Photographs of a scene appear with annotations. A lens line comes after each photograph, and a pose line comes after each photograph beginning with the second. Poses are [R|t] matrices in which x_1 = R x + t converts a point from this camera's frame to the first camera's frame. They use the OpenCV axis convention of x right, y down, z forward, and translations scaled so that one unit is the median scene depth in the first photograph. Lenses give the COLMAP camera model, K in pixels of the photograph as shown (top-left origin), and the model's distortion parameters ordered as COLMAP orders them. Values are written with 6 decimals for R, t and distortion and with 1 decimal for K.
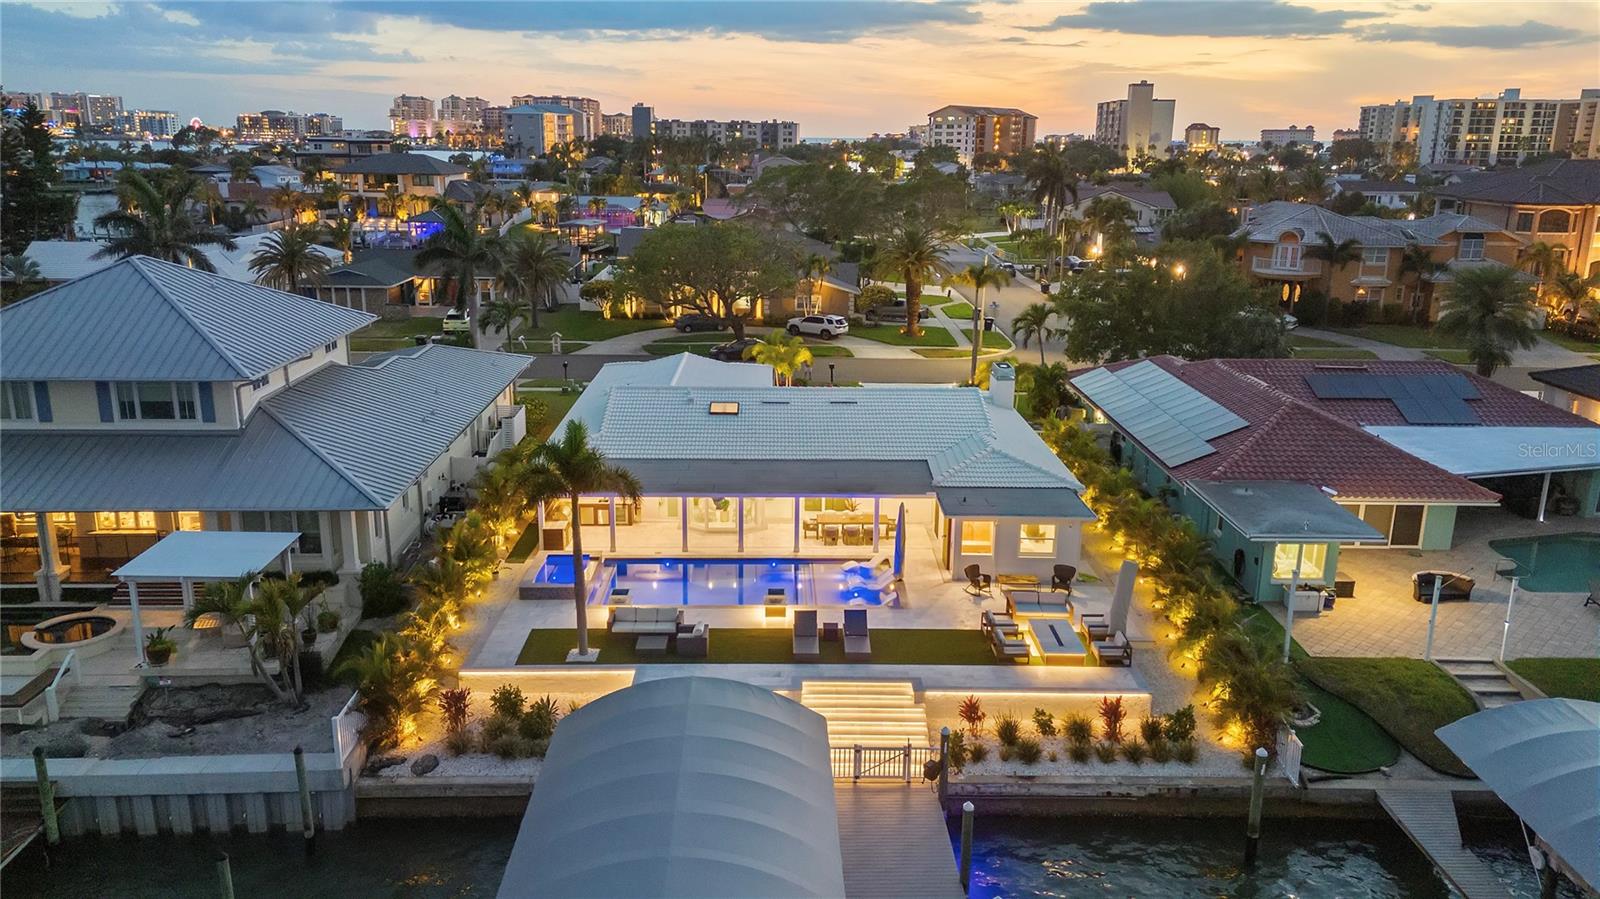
lens RADIAL K [[1178.1, 0, 800.0], [0, 1178.1, 449.5], [0, 0, 1]] dist [0.071982, -0.067034]
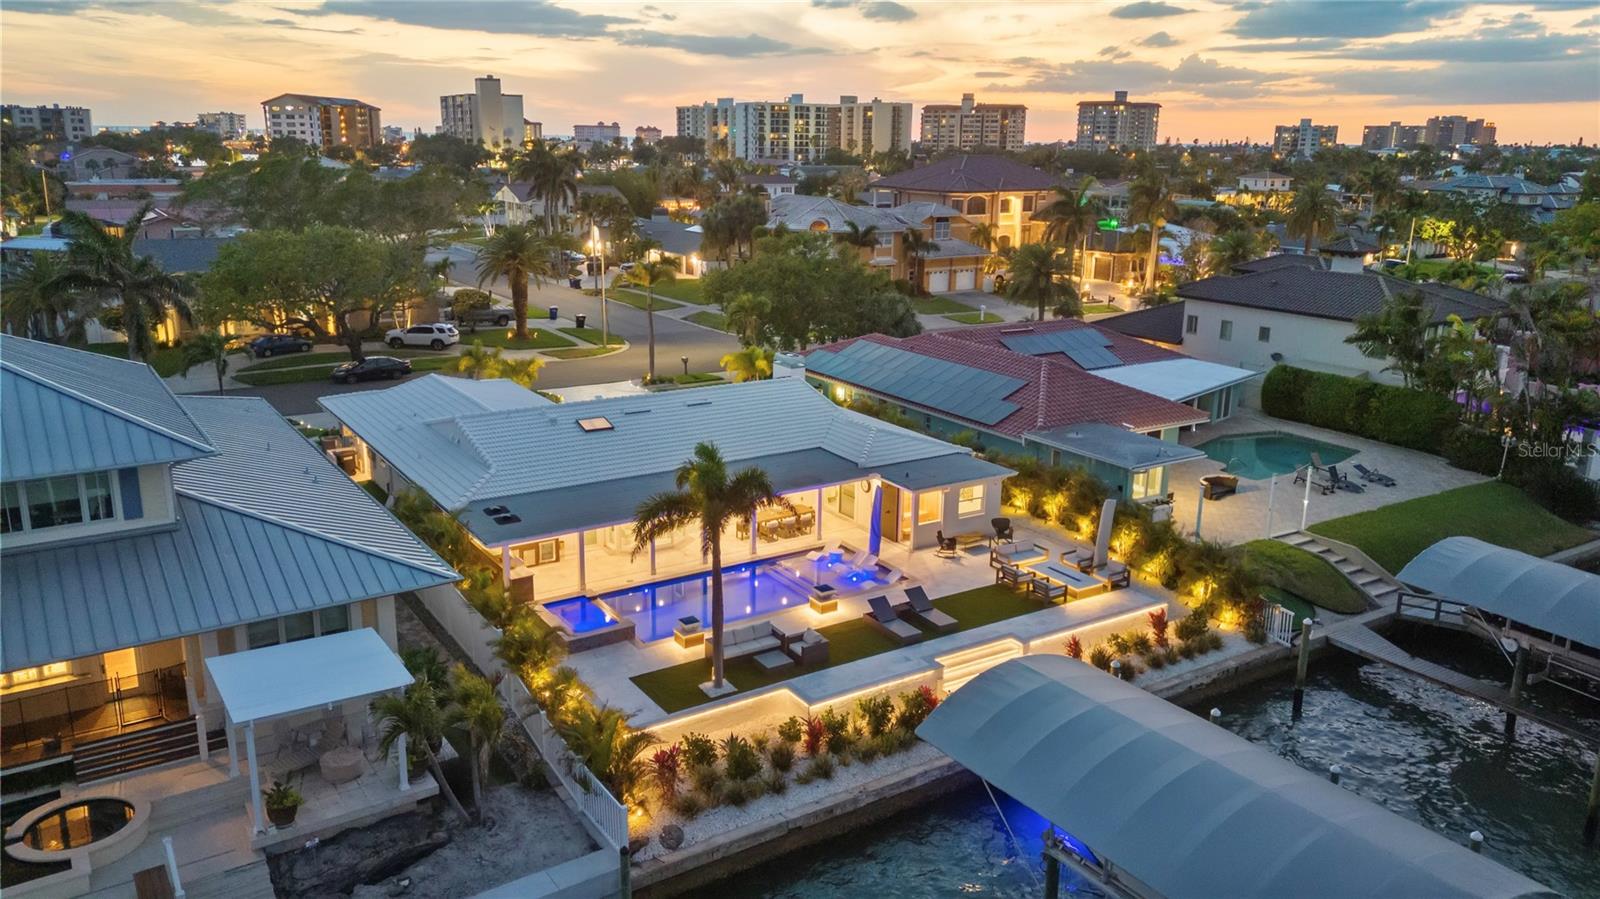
lens RADIAL K [[1178.1, 0, 800.0], [0, 1178.1, 449.5], [0, 0, 1]] dist [0.071982, -0.067034]
pose [[0.844760, -0.136408, 0.517468, -0.526486], [0.133578, 0.990108, 0.042934, -0.042559], [-0.518206, 0.032854, 0.854625, 0.132125]]
